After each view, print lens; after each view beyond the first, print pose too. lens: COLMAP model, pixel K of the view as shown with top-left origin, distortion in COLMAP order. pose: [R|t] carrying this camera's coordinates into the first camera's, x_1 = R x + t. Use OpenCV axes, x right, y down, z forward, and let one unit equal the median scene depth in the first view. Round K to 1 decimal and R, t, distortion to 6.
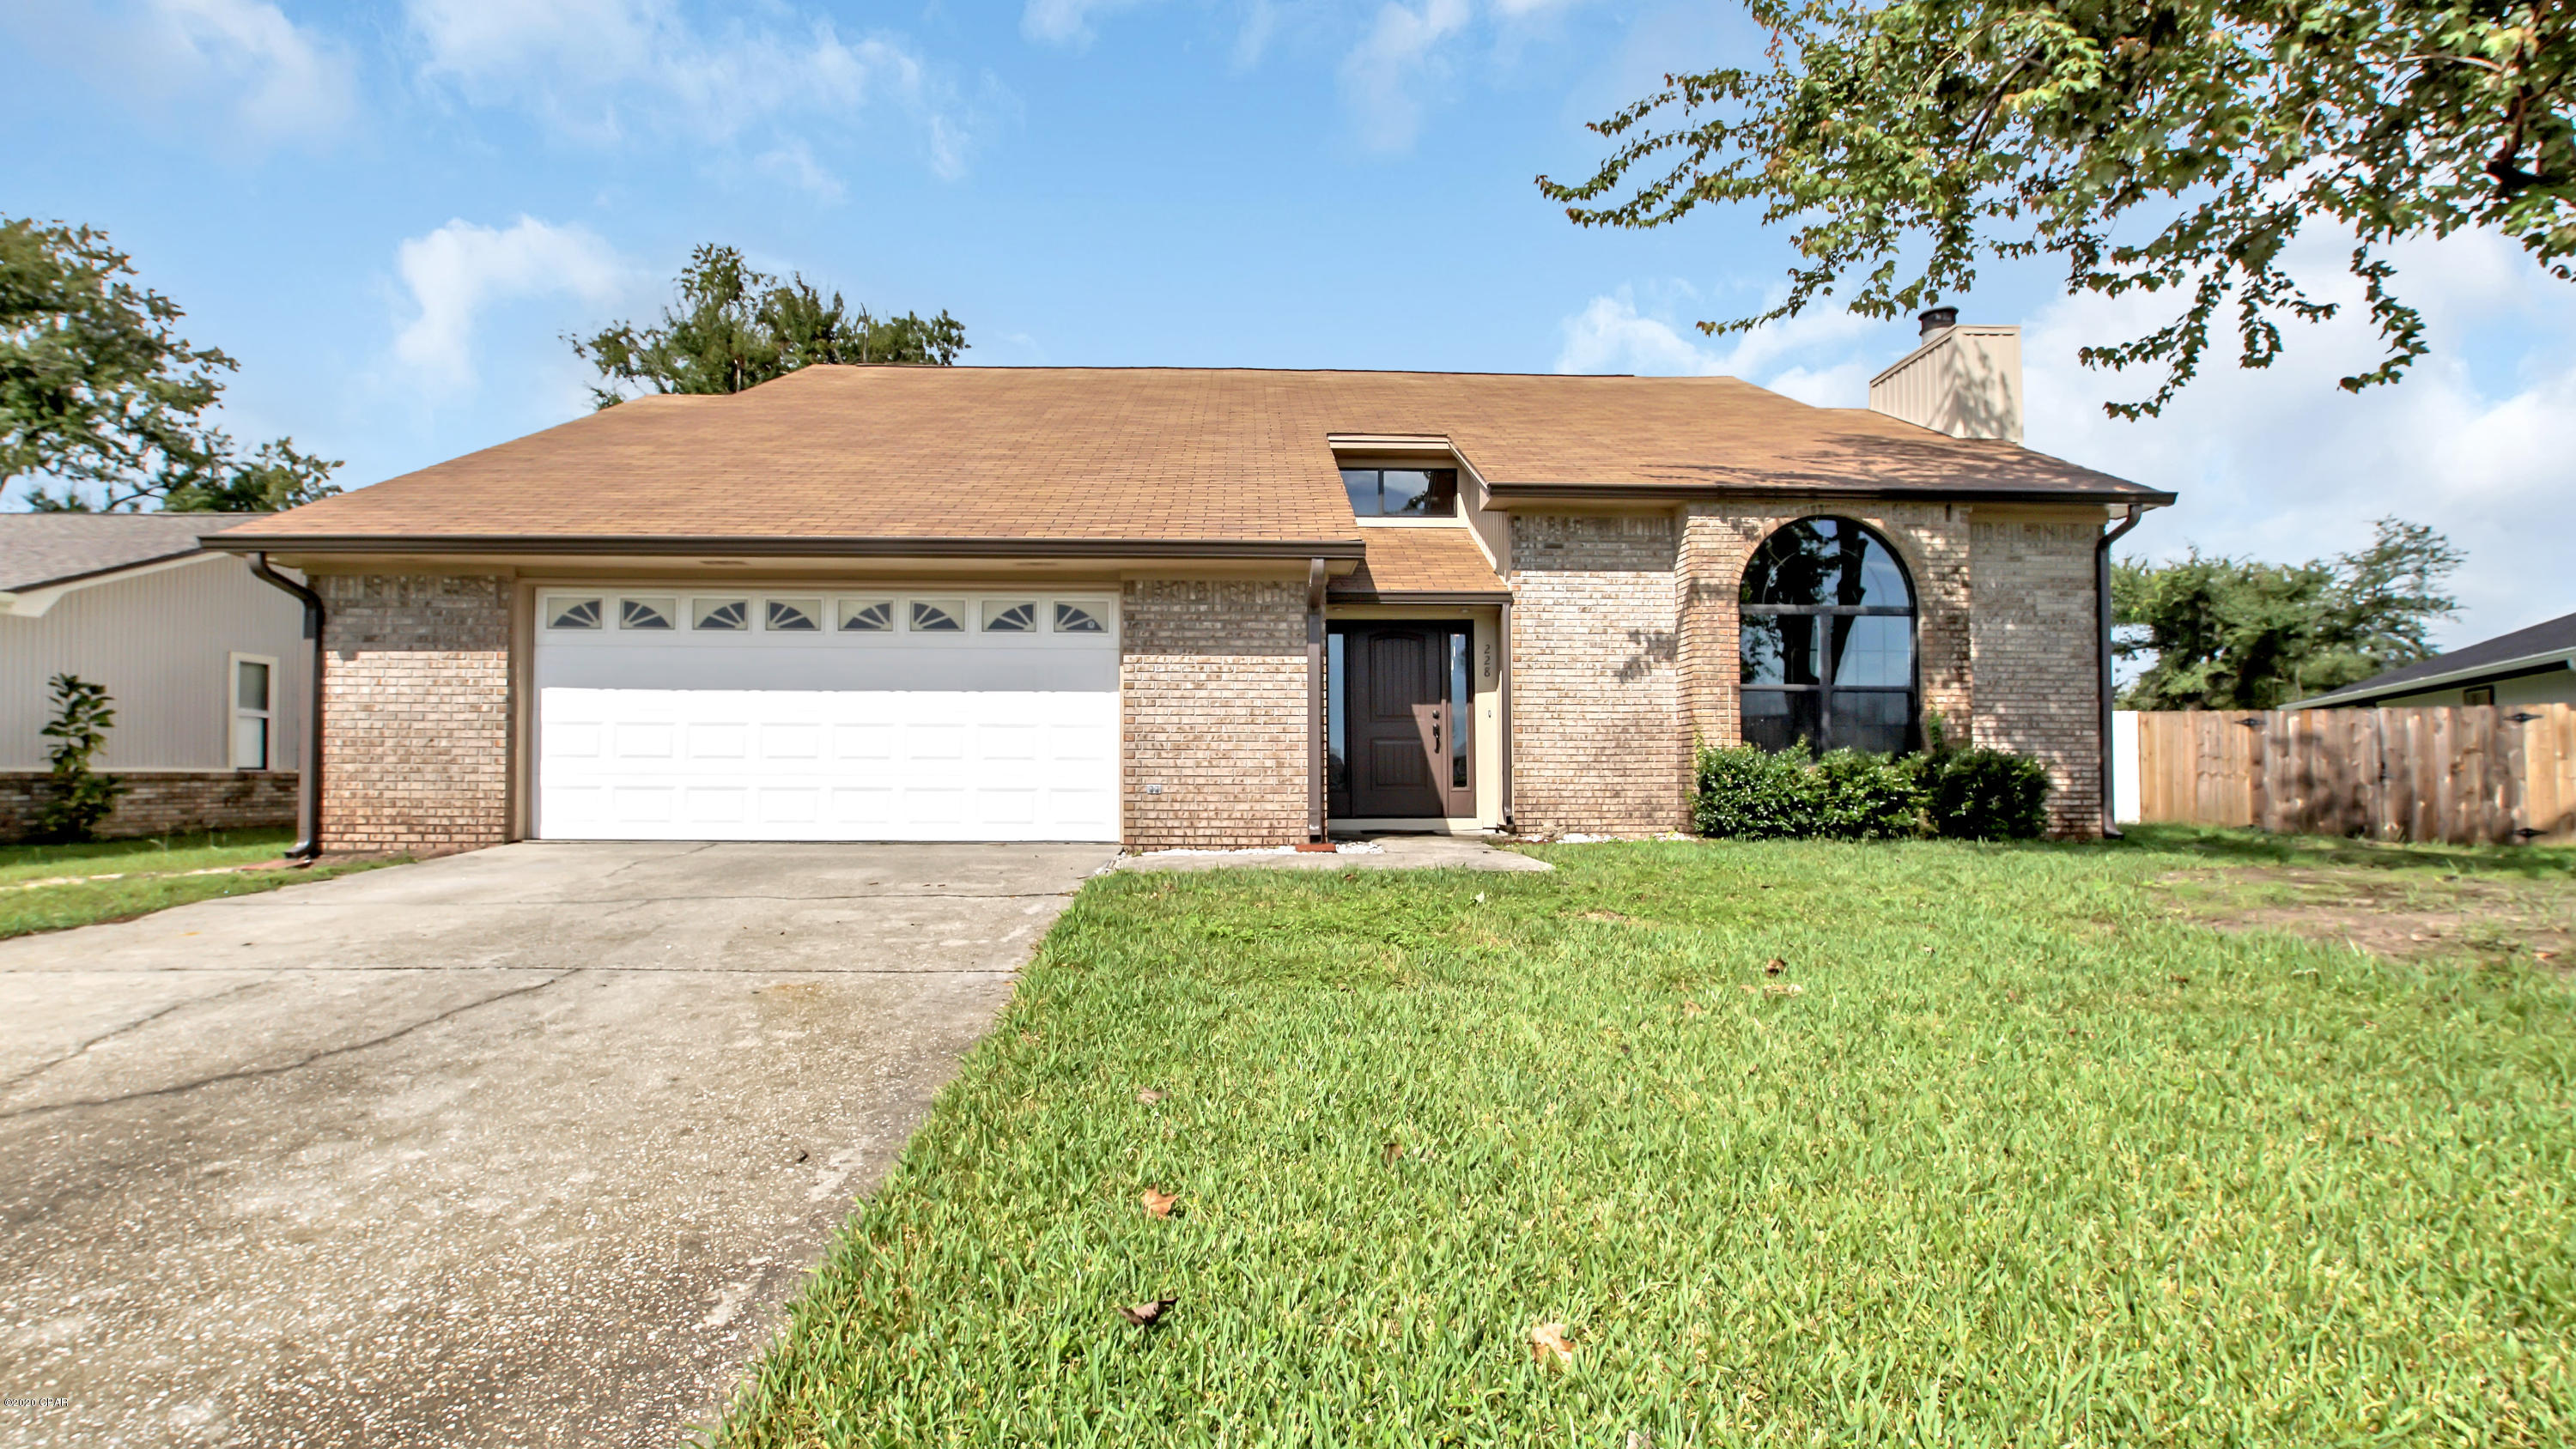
lens RADIAL K [[1199.8, 0, 1270.7], [0, 1199.8, 717.5], [0, 0, 1]] dist [-0.007838, -0.001074]
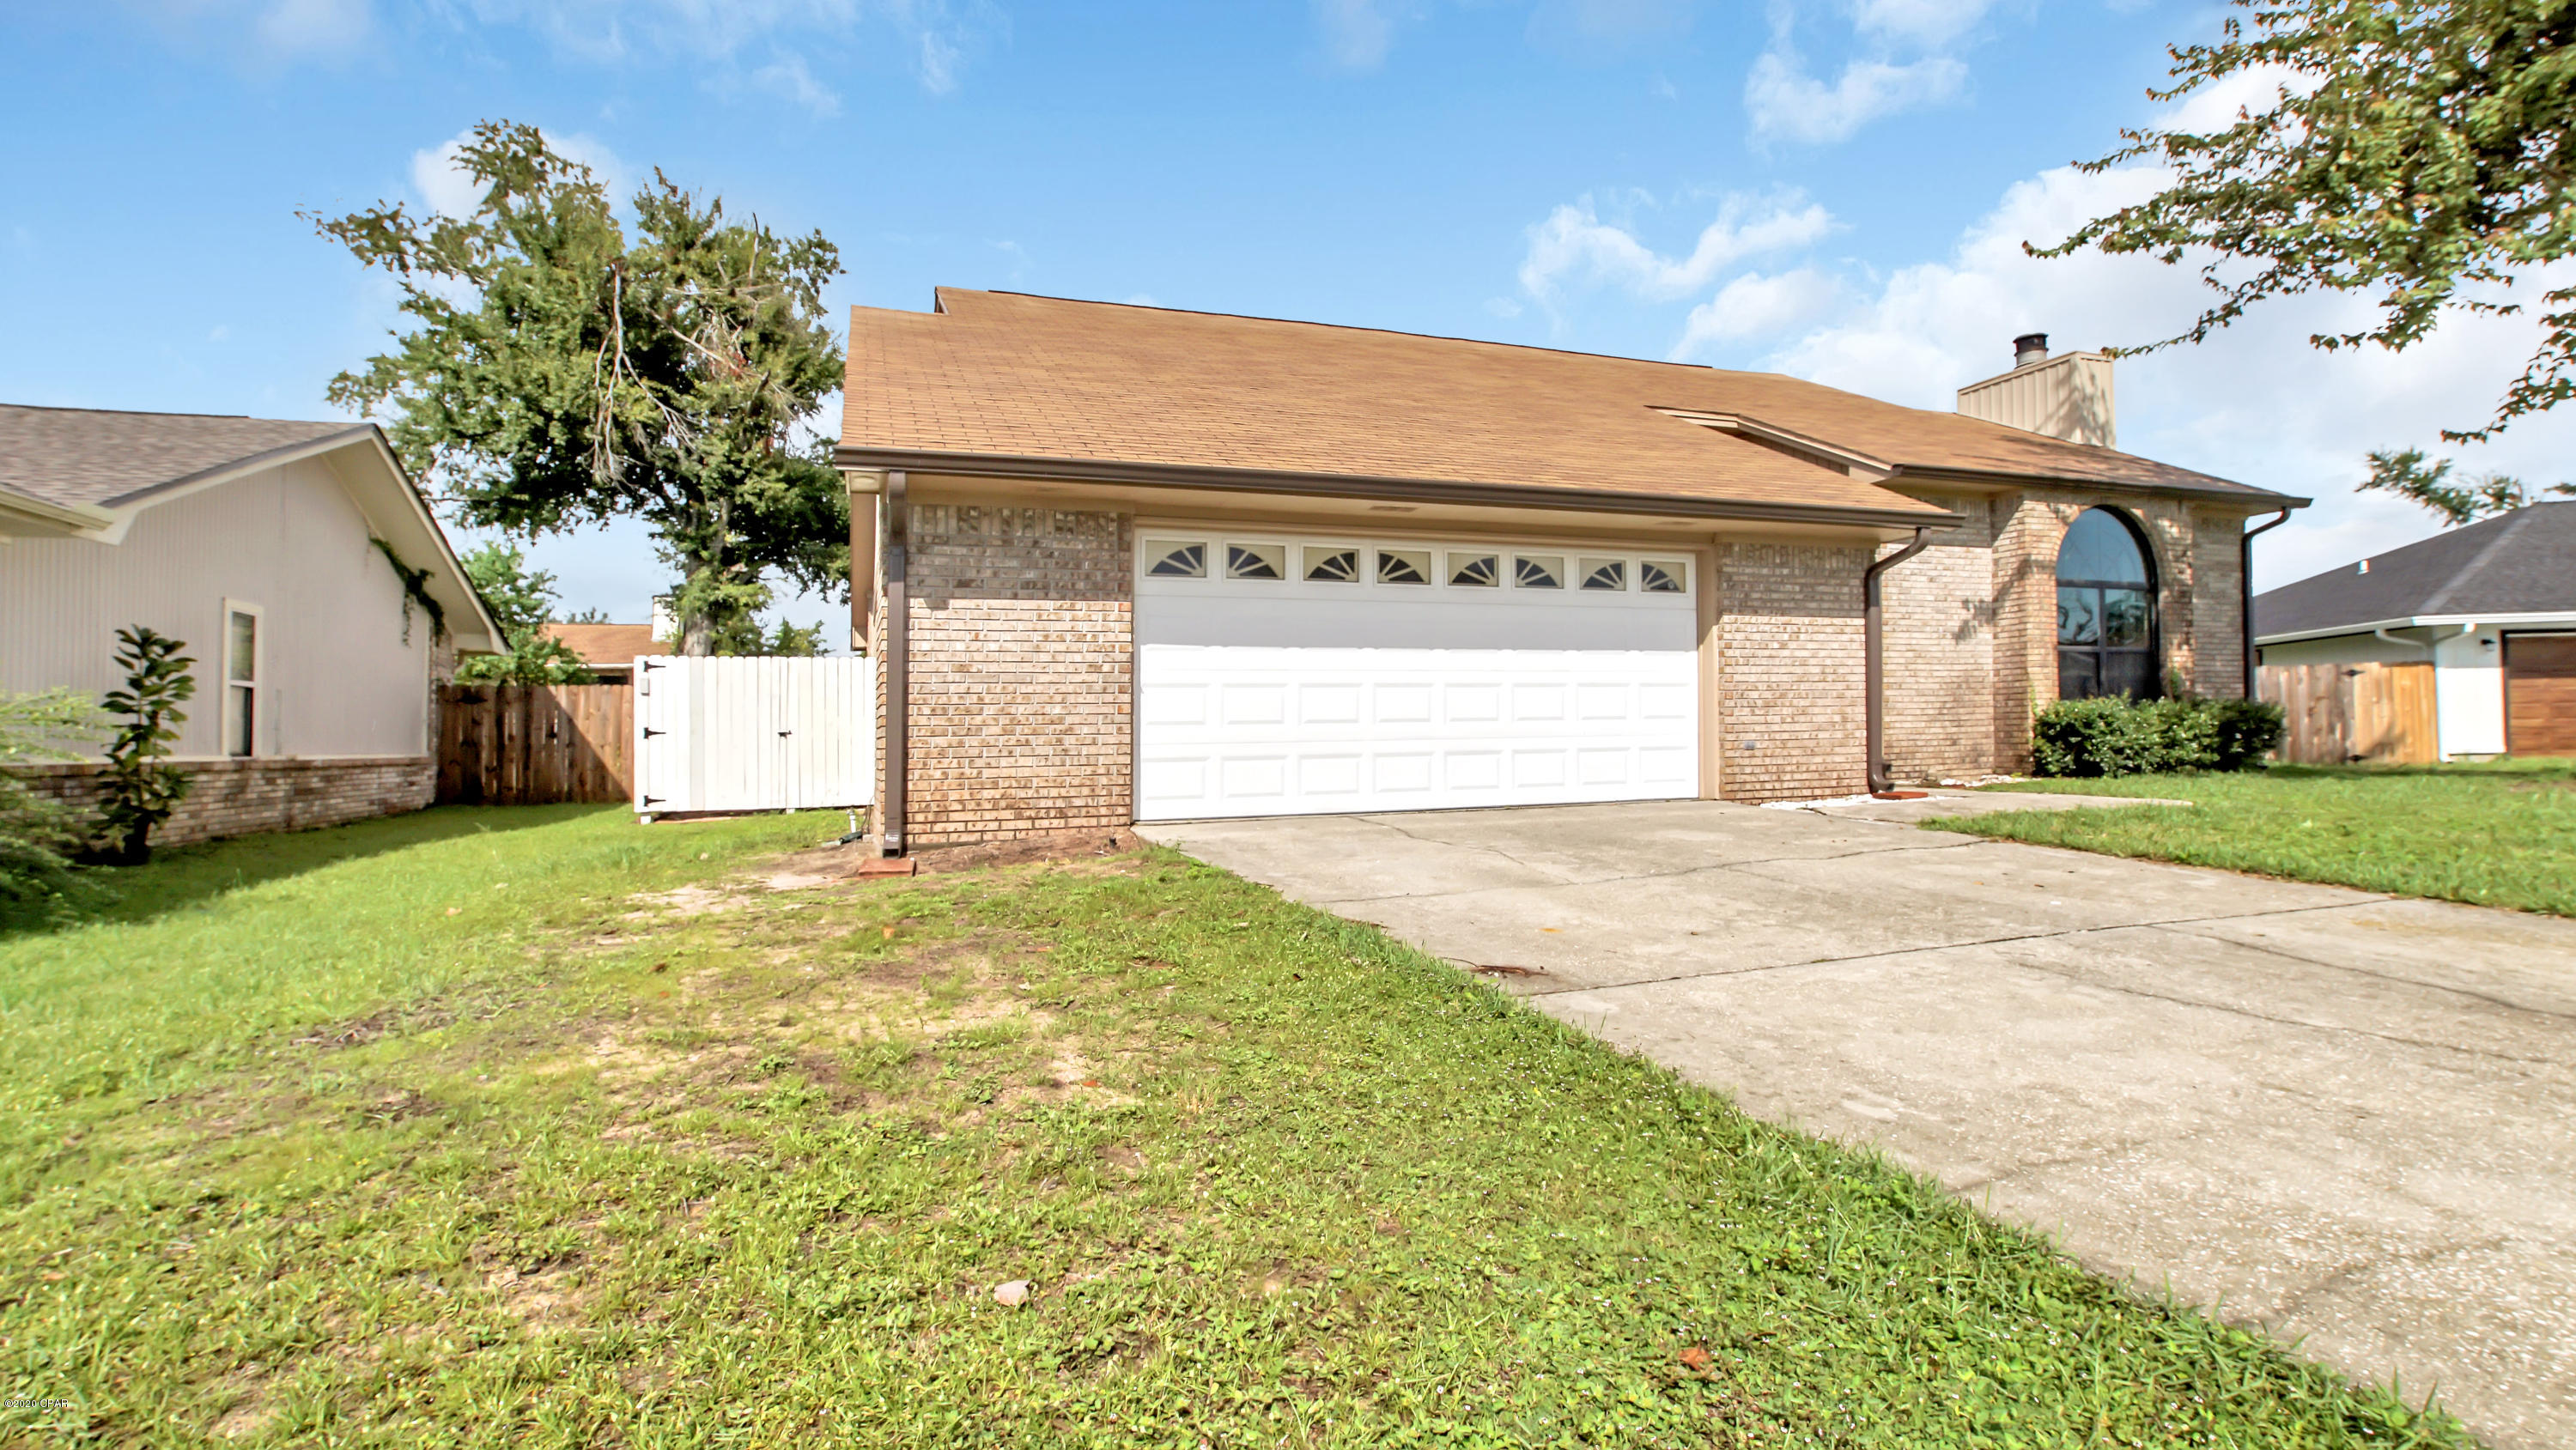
lens RADIAL K [[1199.9, 0, 1310.5], [0, 1199.9, 726.4], [0, 0, 1]] dist [-0.007838, -0.001074]
pose [[0.946506, -0.018379, 0.322162, -0.713984], [0.006245, 0.999233, 0.038657, 0.001171], [-0.322625, -0.034577, 0.945895, 0.129290]]
